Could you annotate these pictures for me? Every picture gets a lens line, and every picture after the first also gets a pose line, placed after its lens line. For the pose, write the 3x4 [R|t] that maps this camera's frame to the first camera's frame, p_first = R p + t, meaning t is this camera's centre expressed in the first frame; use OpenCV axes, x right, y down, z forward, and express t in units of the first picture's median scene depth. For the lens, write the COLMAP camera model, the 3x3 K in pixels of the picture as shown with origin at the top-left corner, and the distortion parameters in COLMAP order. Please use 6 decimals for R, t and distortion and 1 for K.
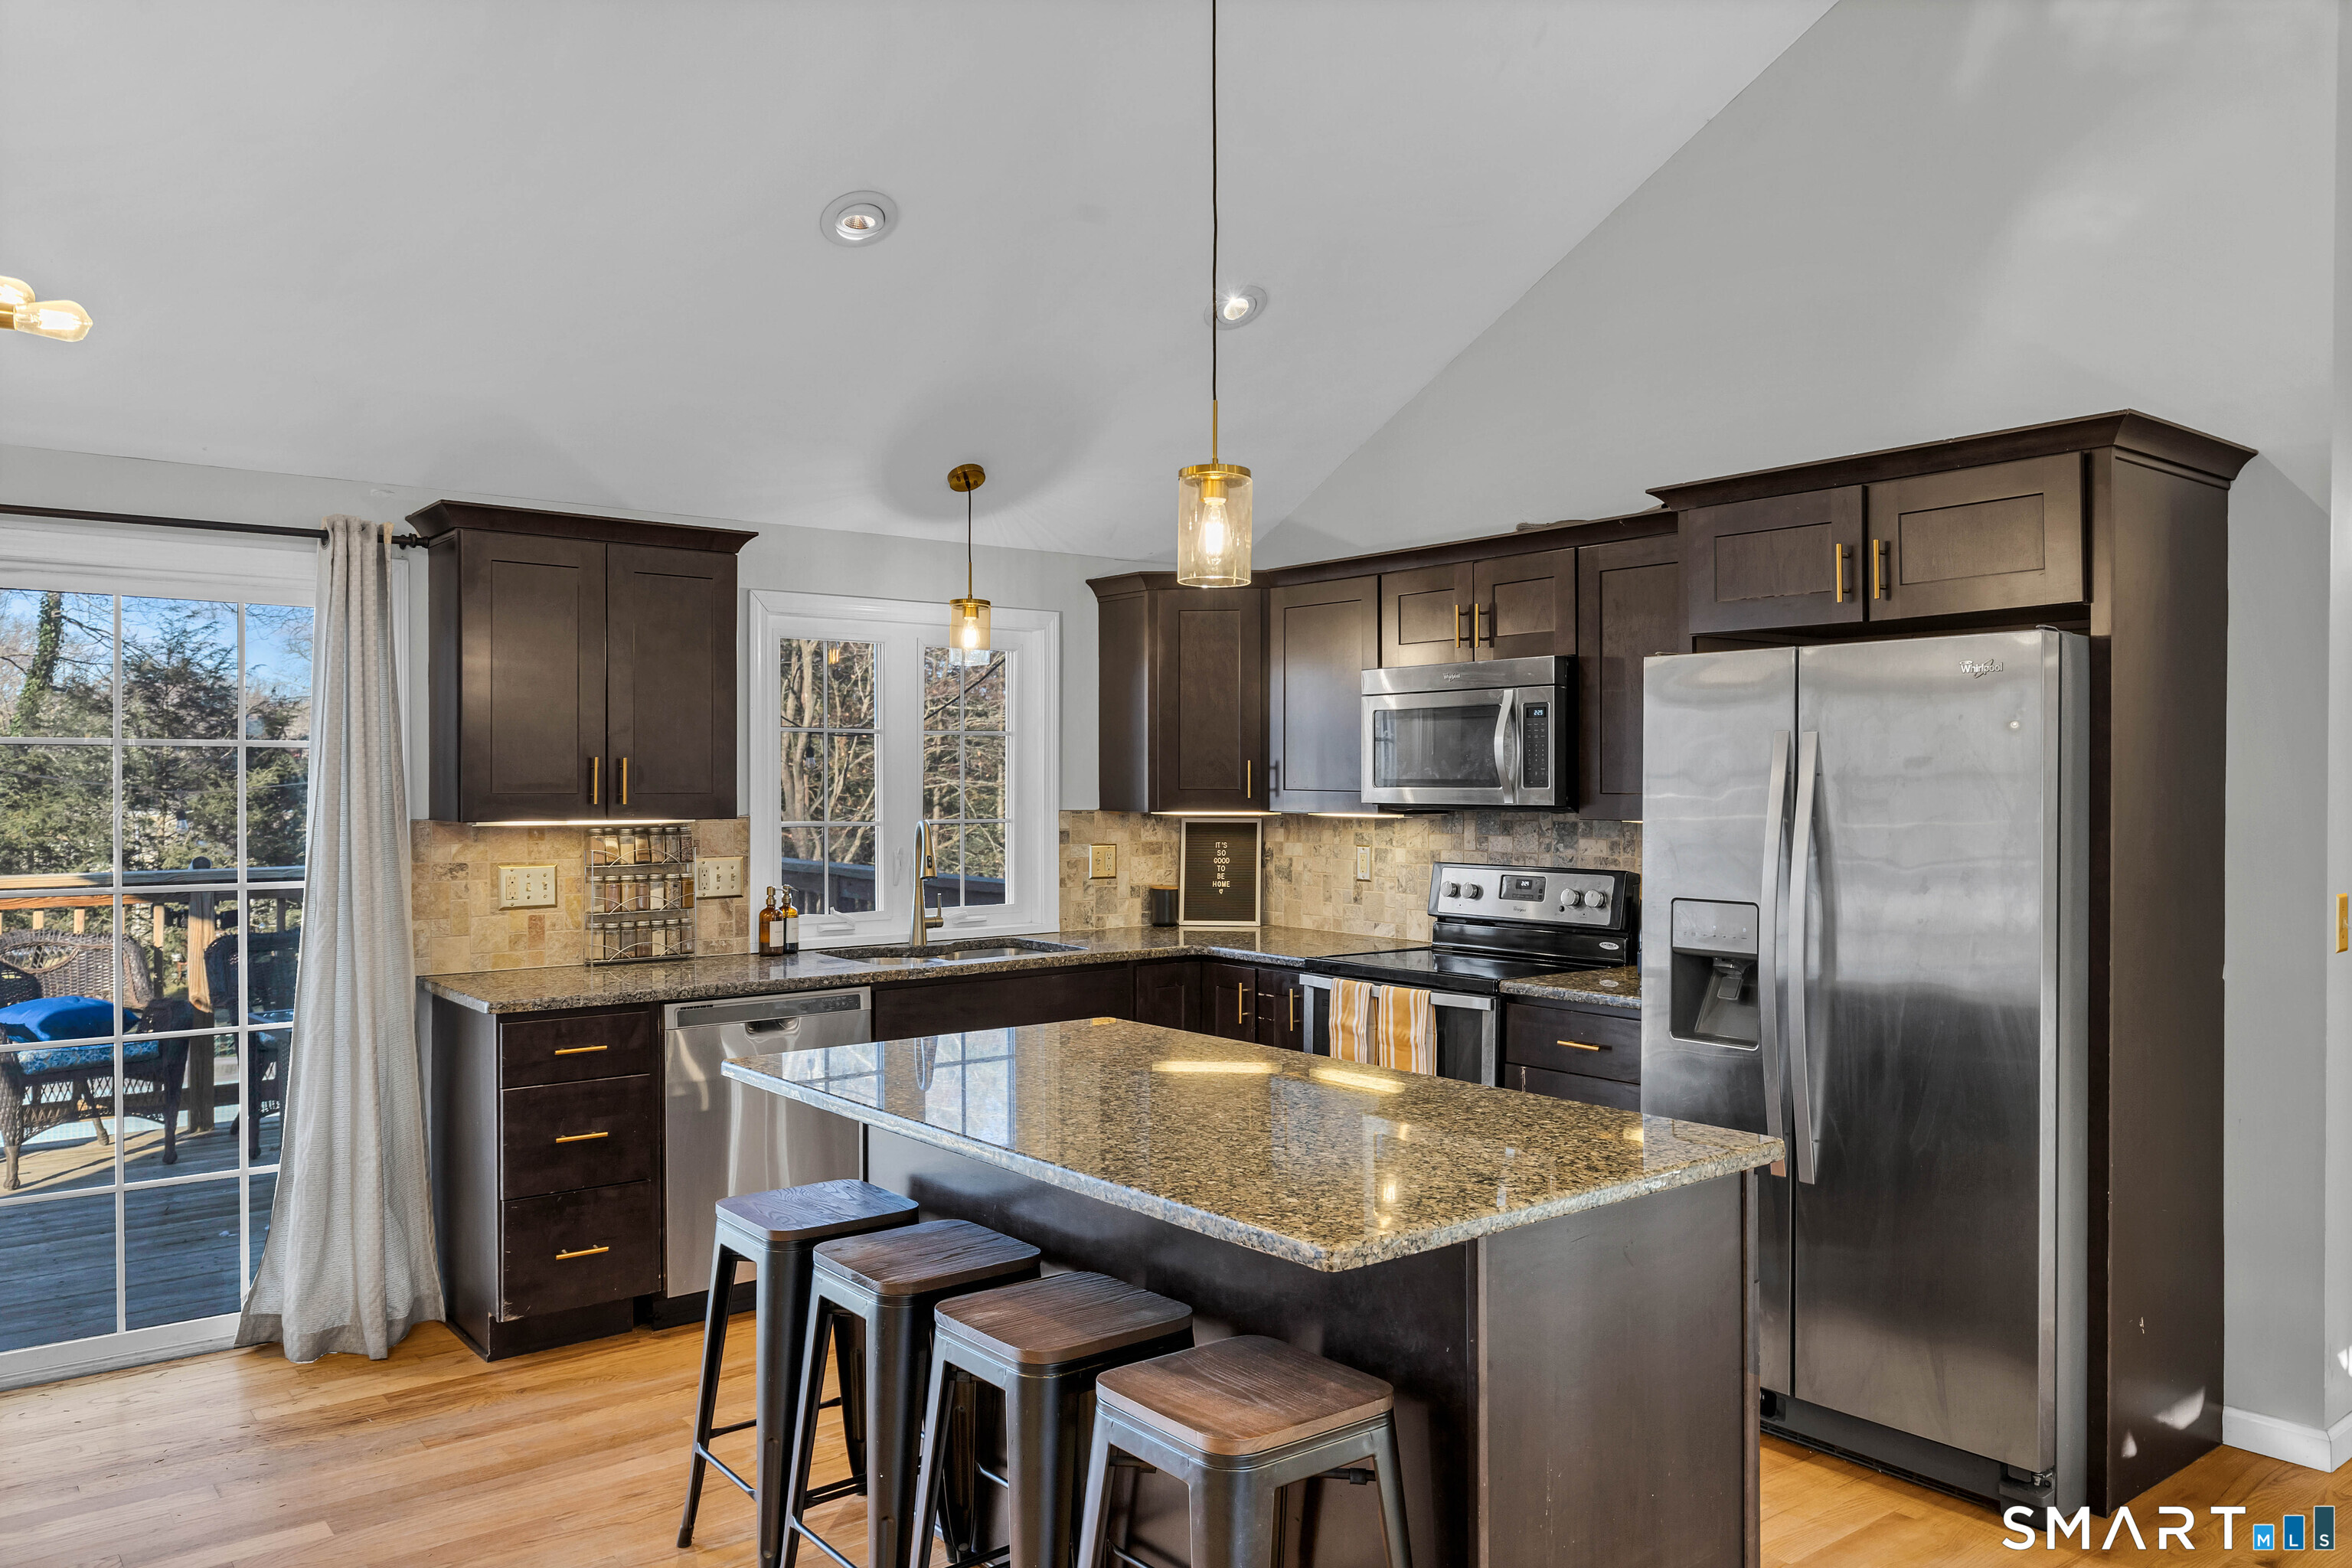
lens RADIAL K [[1664.1, 0, 1128.8], [0, 1664.1, 803.6], [0, 0, 1]] dist [0.011715, -0.007408]
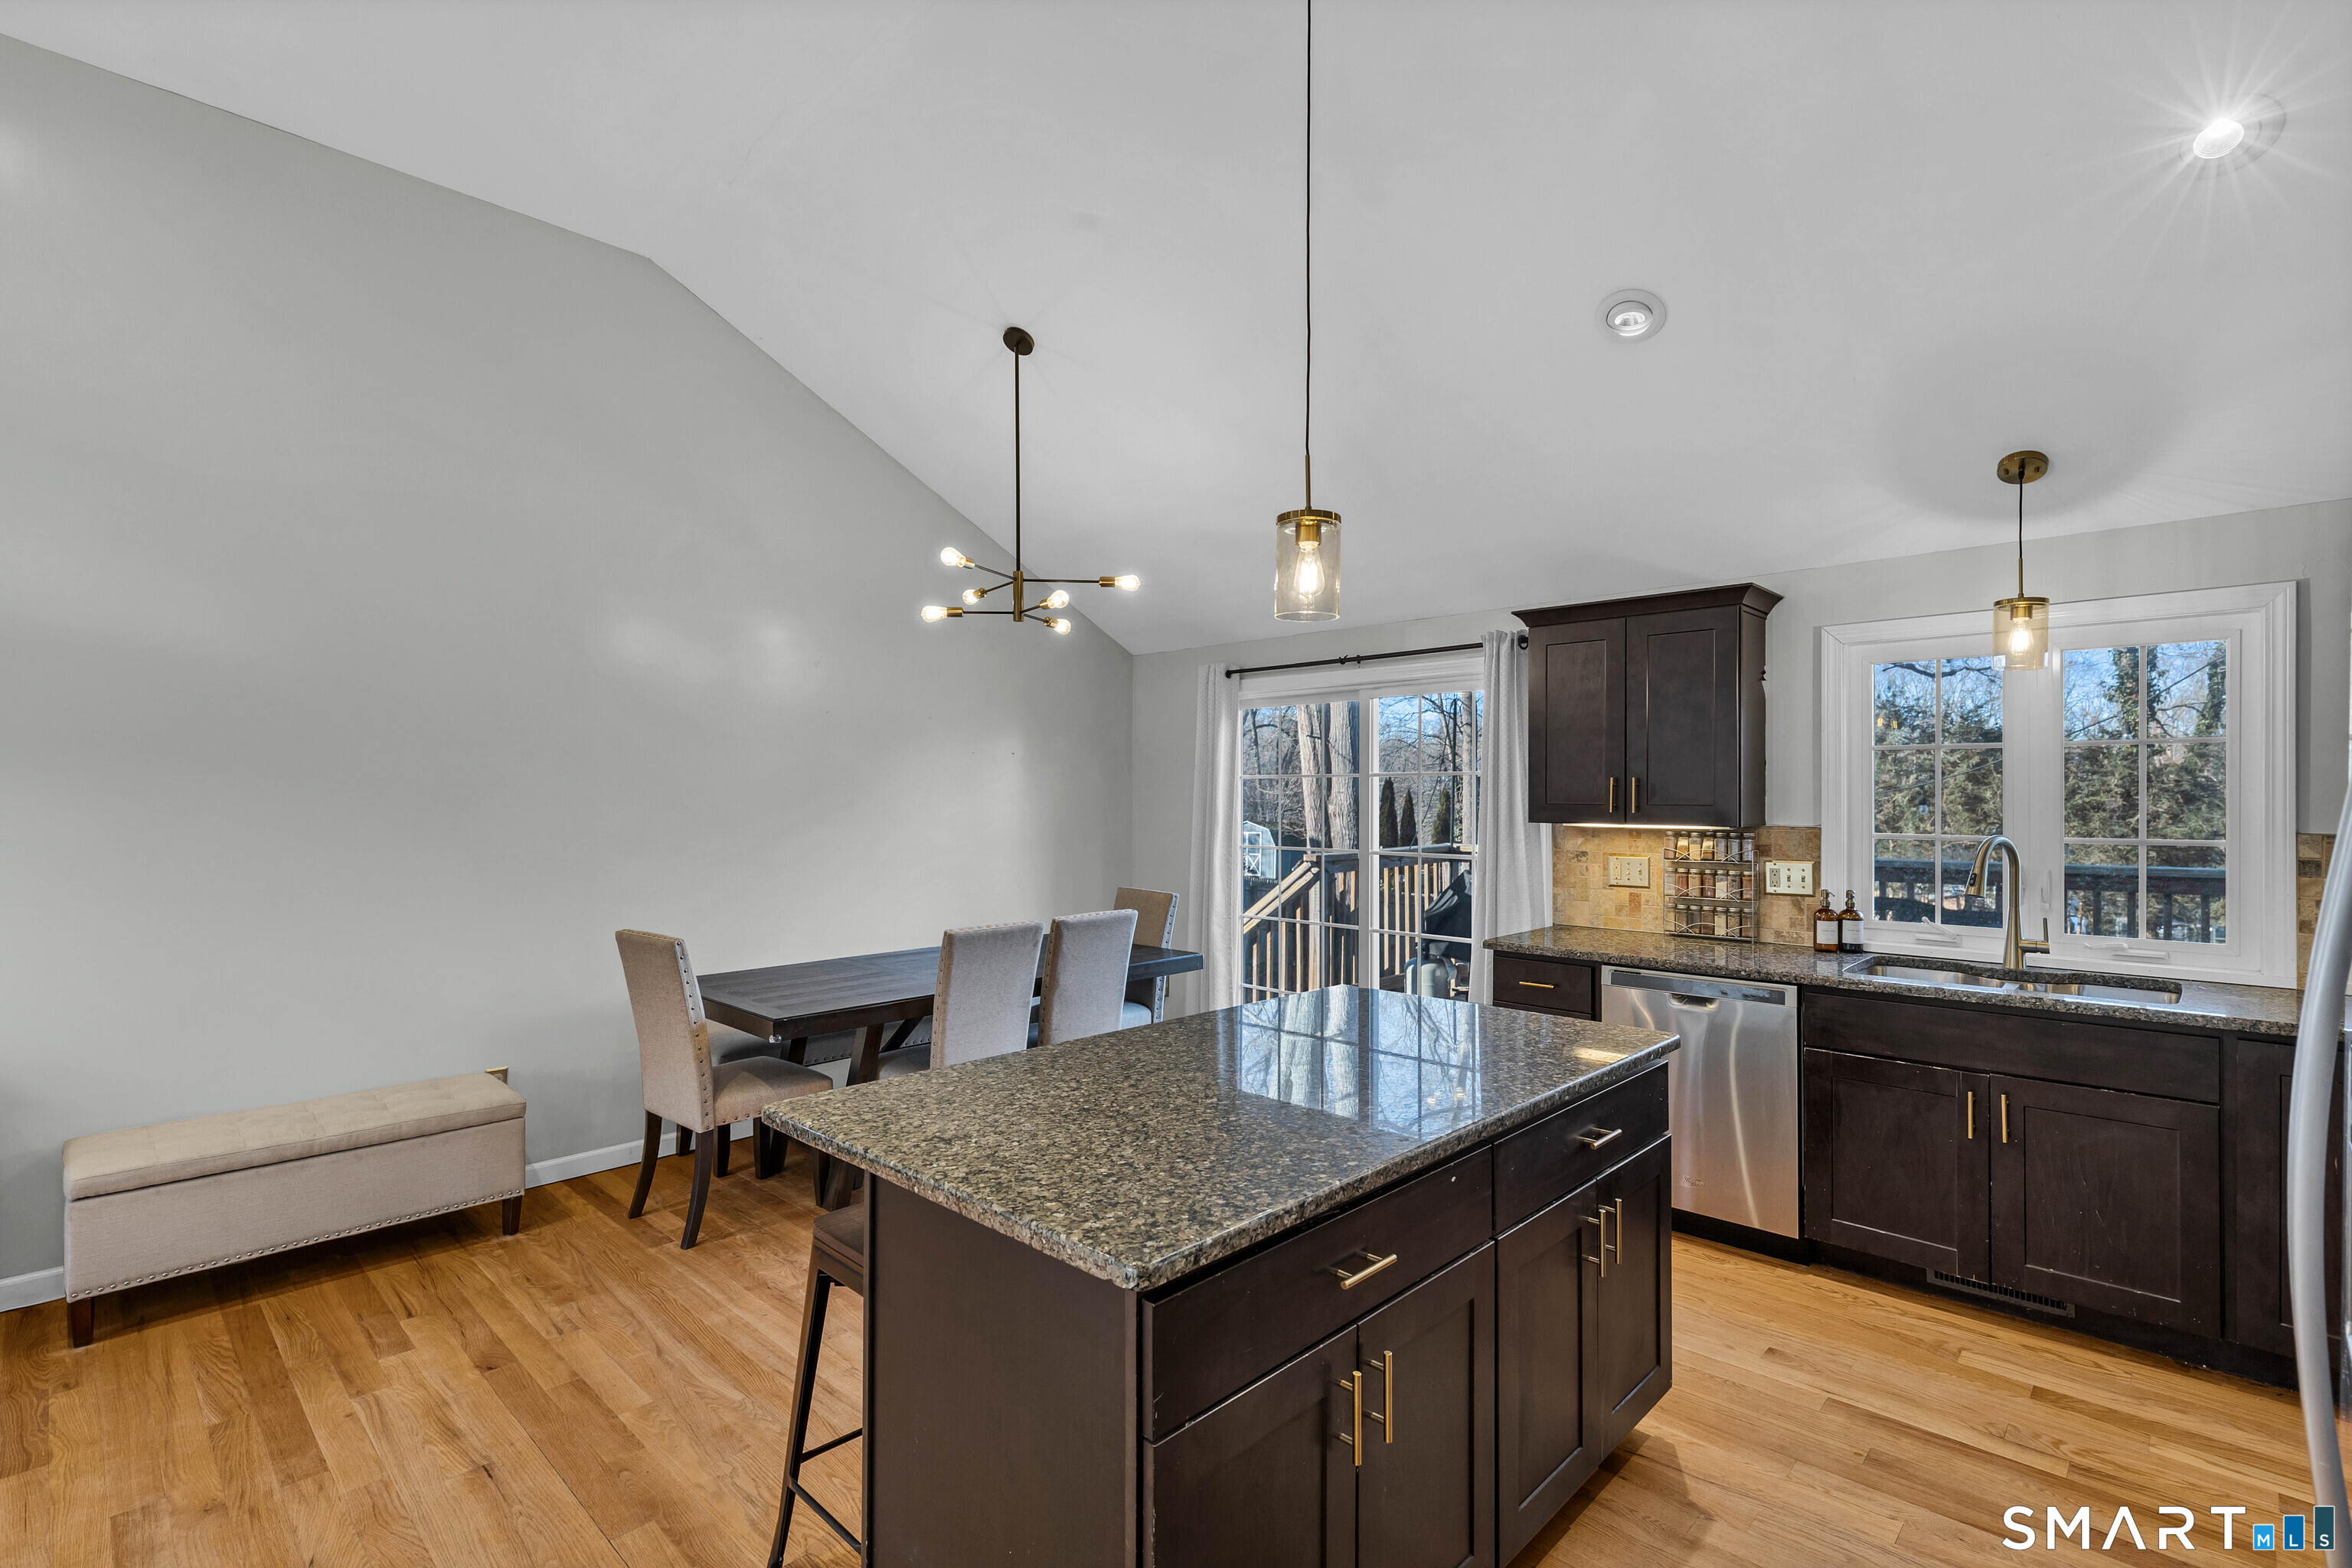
lens RADIAL K [[1089.5, 0, 1184.1], [0, 1089.5, 794.5], [0, 0, 1]] dist [0.011583, -0.002838]
pose [[0.157938, 0.000676, -0.987449, 0.463649], [-0.014262, 0.999897, -0.001596, -0.007287], [0.987346, 0.014335, 0.157931, 0.479851]]
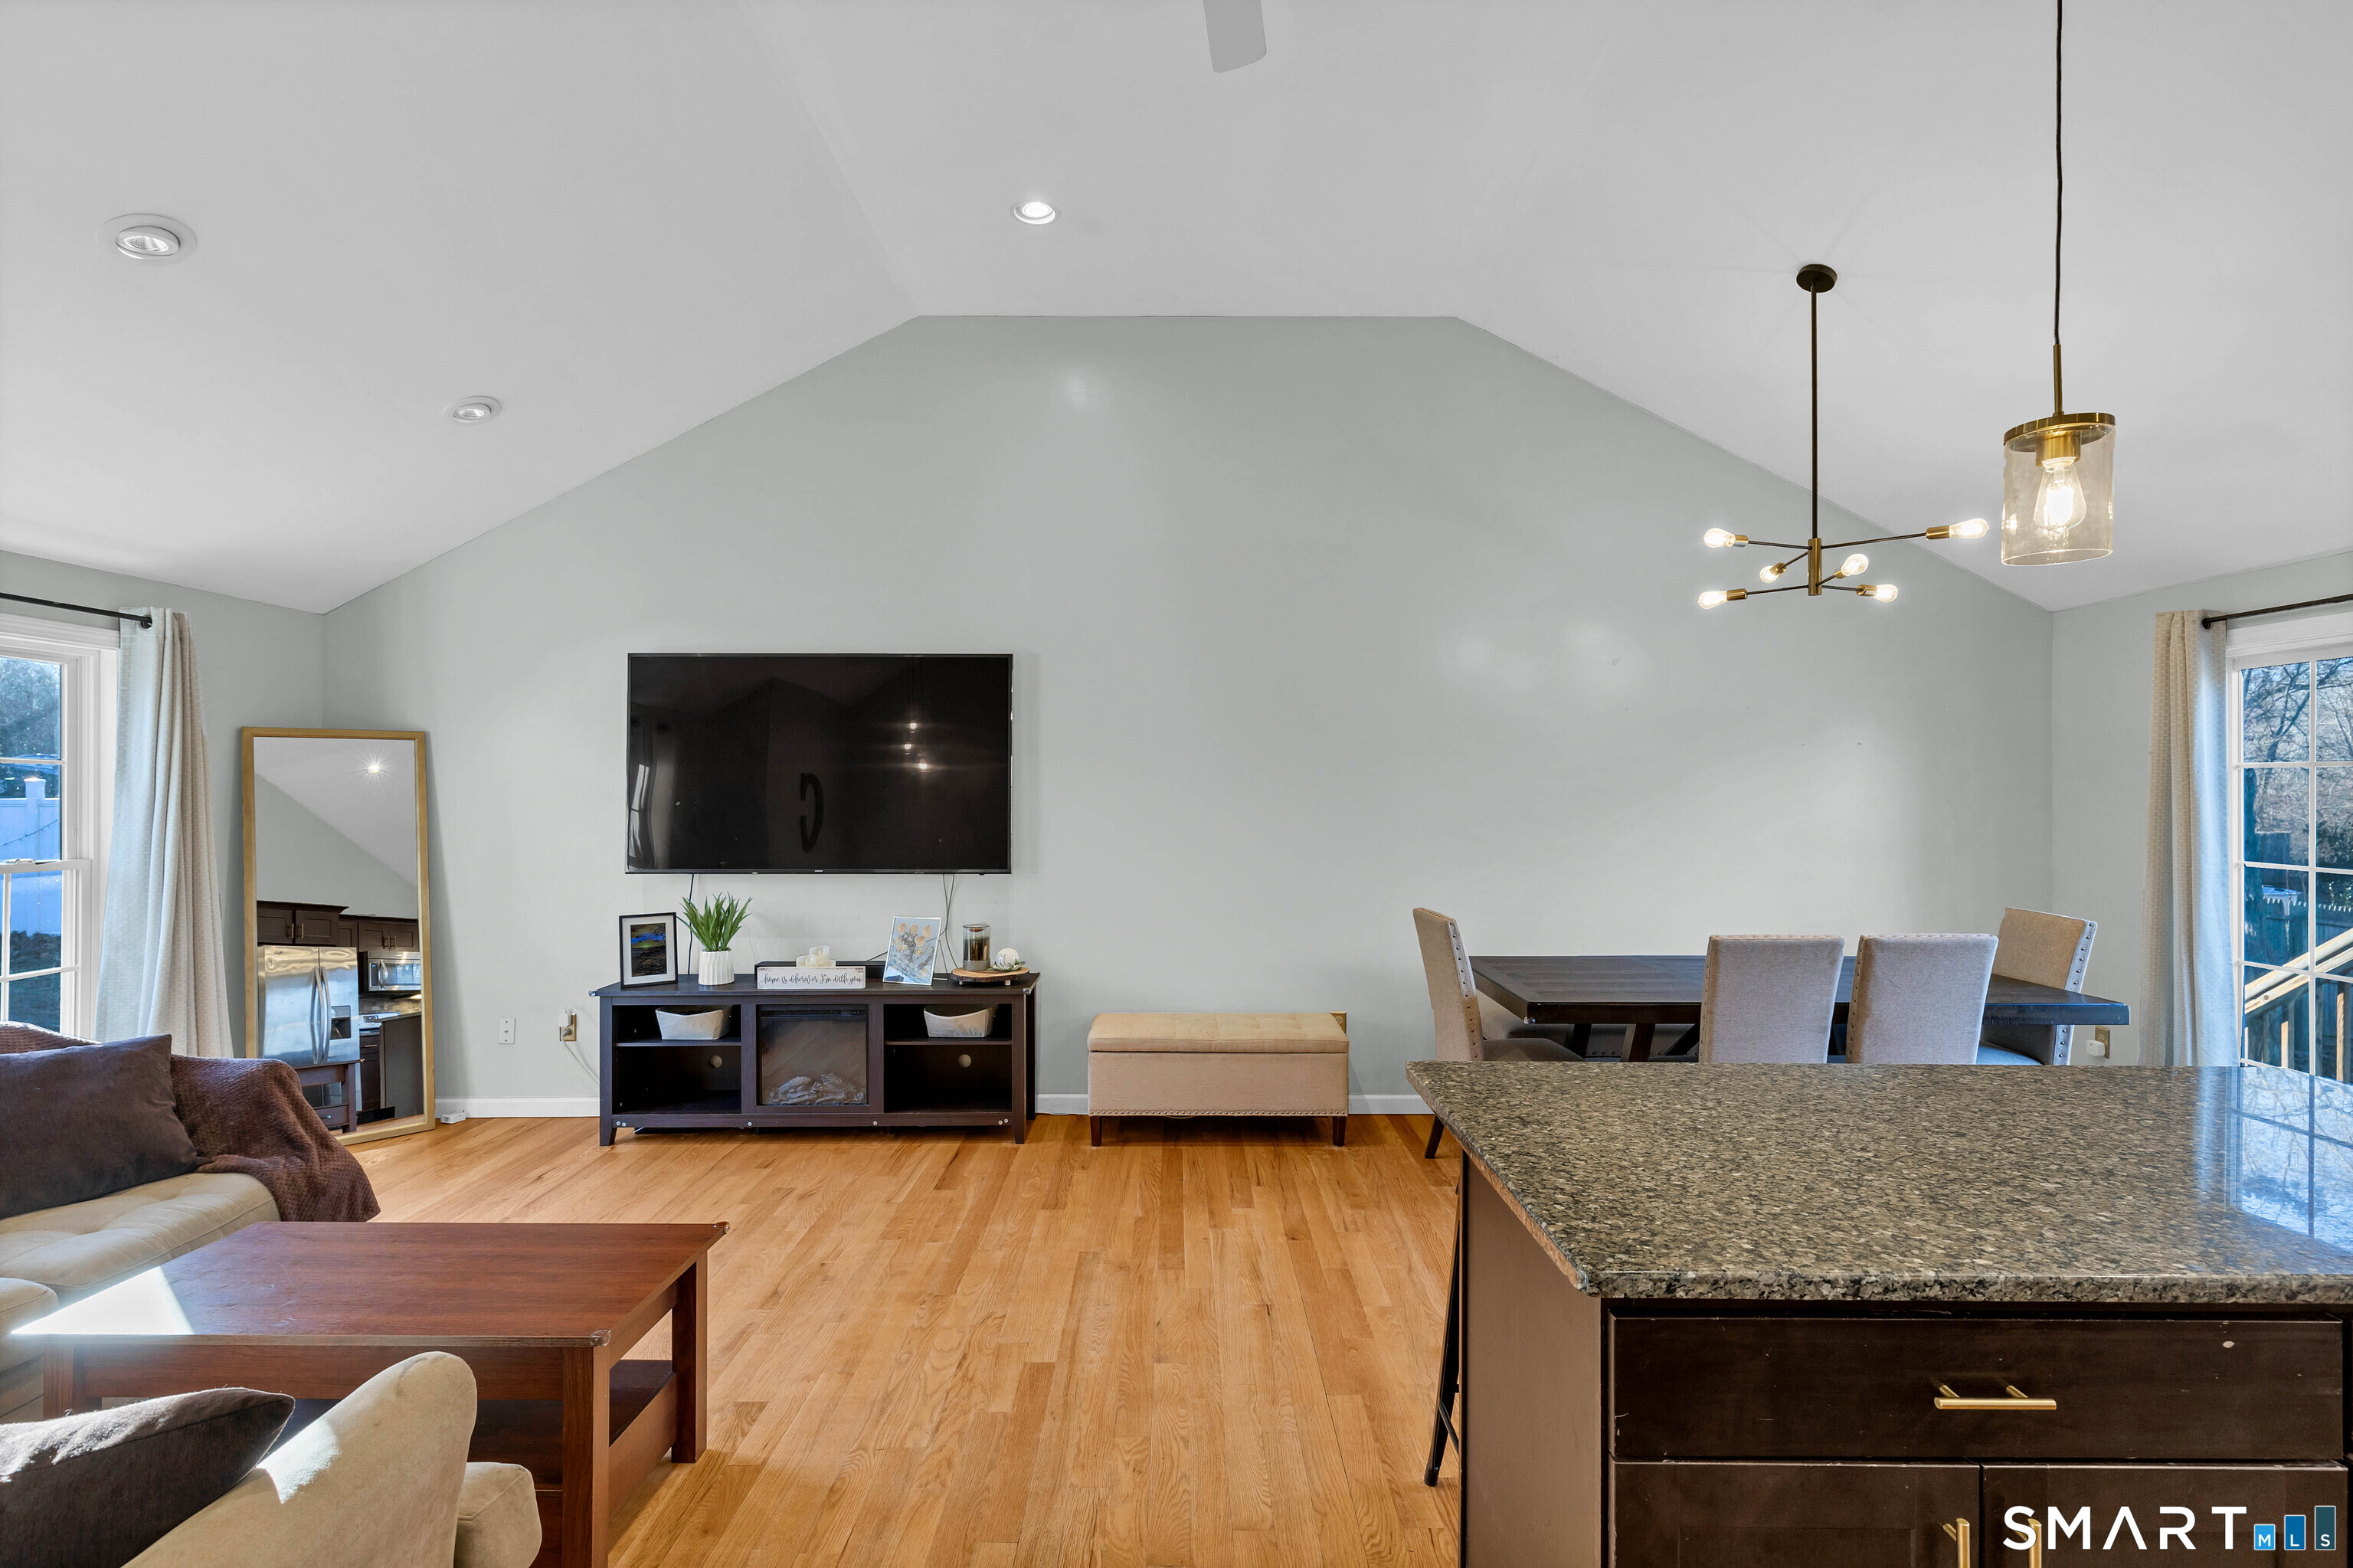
lens RADIAL K [[1090.0, 0, 1182.8], [0, 1090.0, 796.2], [0, 0, 1]] dist [0.011583, -0.002838]
pose [[-0.604080, 0.004668, -0.796910, 0.467790], [-0.010406, 0.999851, 0.013745, -0.009284], [0.796856, 0.016596, -0.603941, 0.593940]]
